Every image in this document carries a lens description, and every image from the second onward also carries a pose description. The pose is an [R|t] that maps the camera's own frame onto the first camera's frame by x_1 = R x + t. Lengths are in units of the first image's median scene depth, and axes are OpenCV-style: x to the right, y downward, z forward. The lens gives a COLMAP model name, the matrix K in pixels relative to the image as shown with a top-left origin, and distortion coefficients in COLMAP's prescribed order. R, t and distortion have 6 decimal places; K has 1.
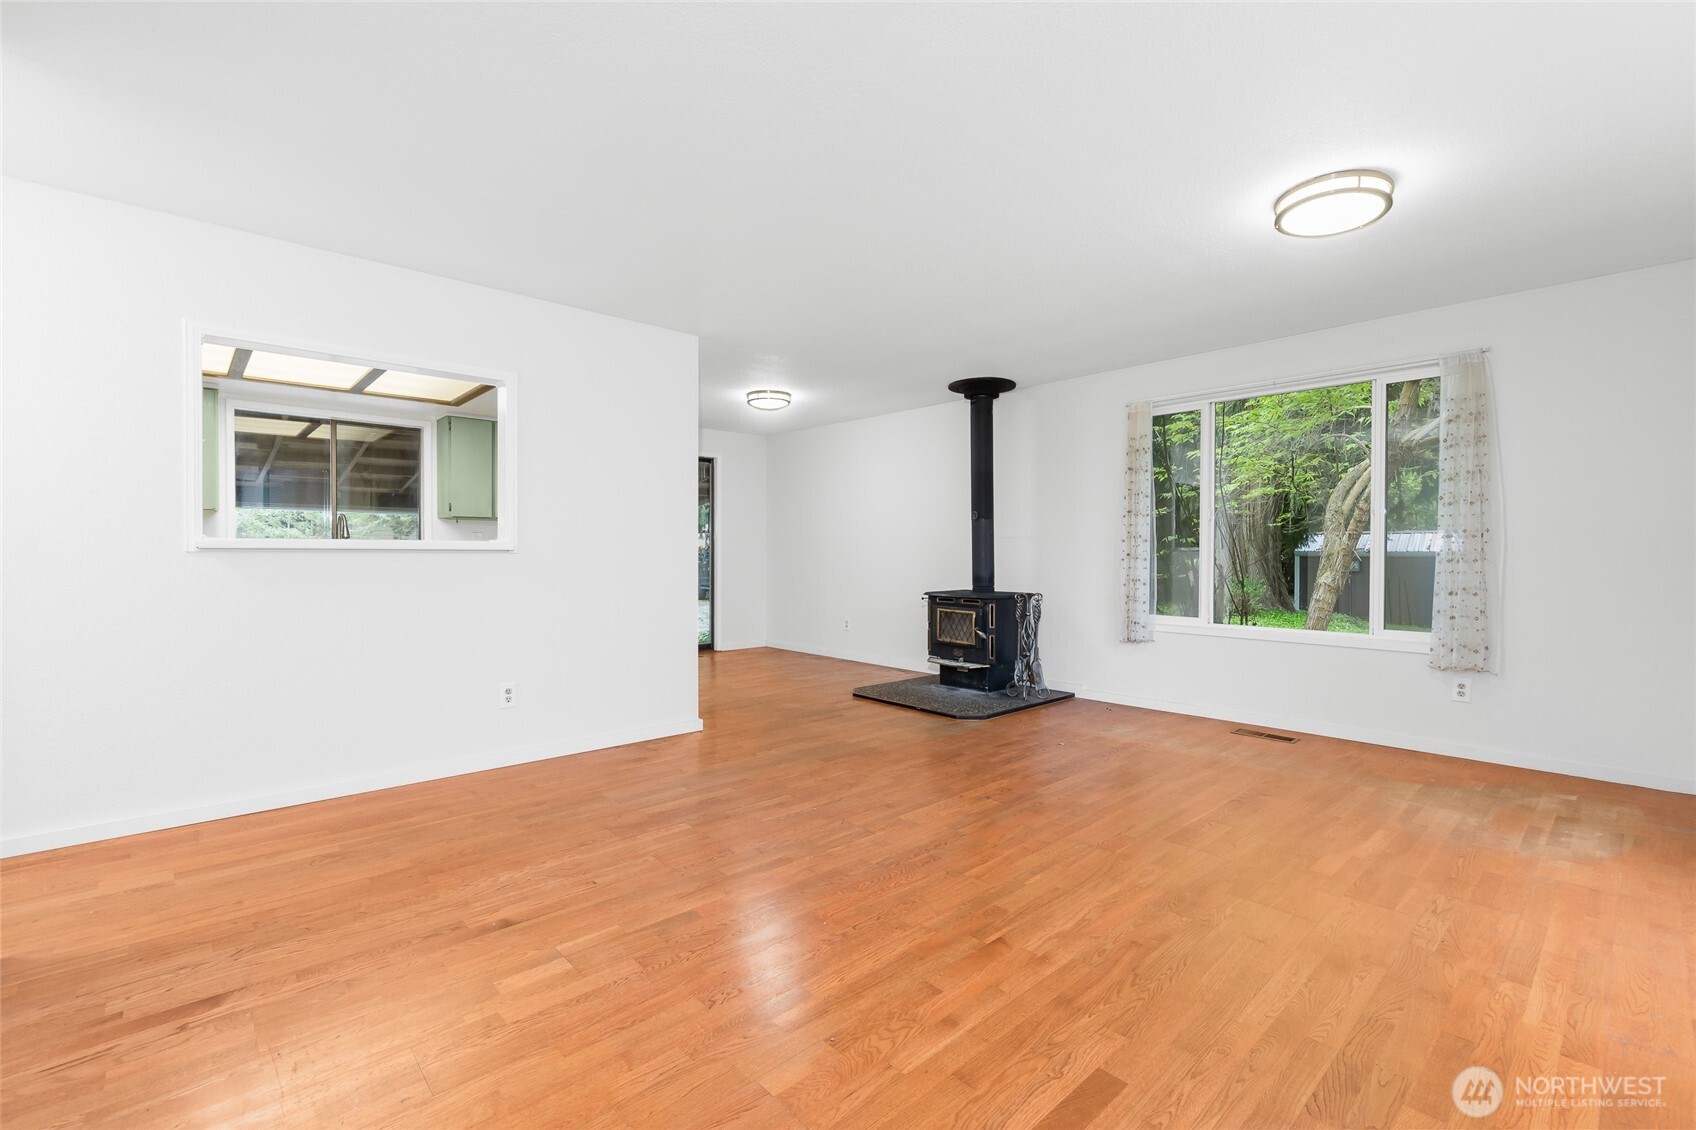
lens RADIAL K [[733.0, 0, 841.1], [0, 733.0, 559.0], [0, 0, 1]] dist [-0.001072, 0.000527]
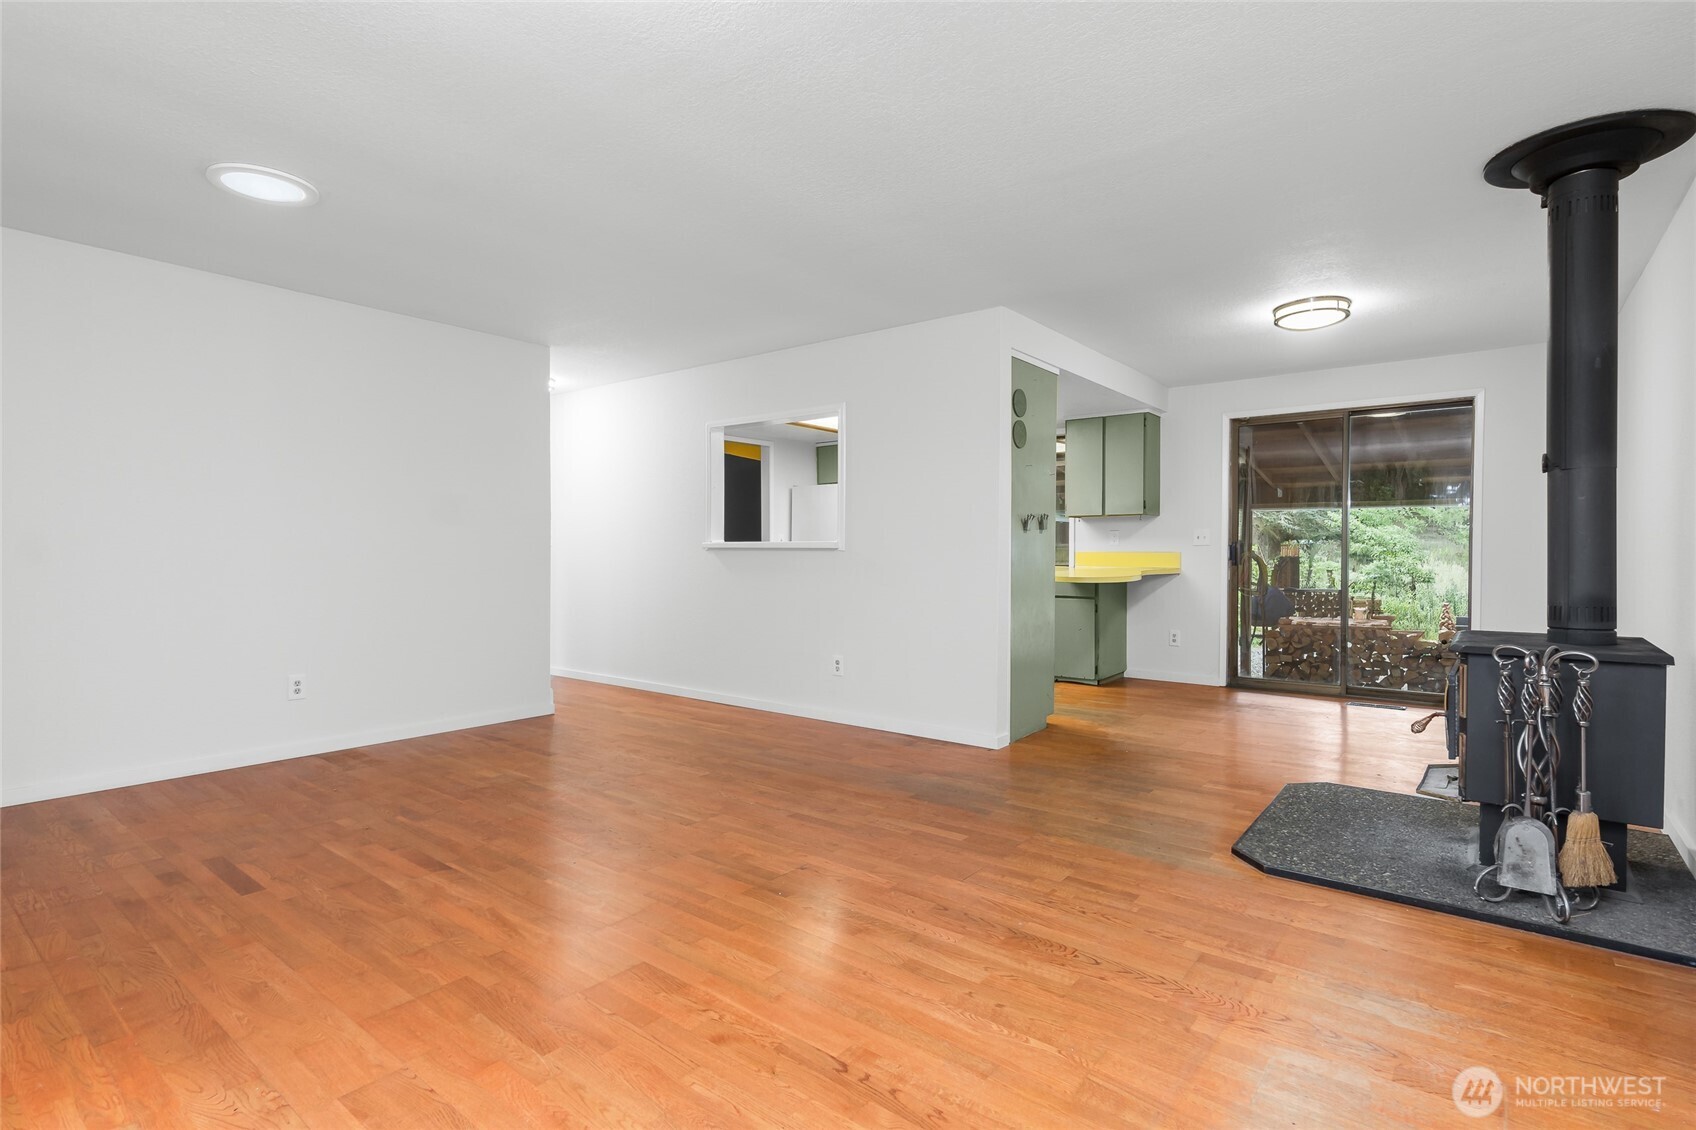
lens RADIAL K [[821.2, 0, 842.0], [0, 821.2, 561.6], [0, 0, 1]] dist [0.000025, -0.000191]
pose [[0.159114, 0.009095, -0.987218, 1.072924], [-0.007078, 0.999942, 0.008071, -0.000535], [0.987235, 0.005703, 0.159169, 0.924354]]
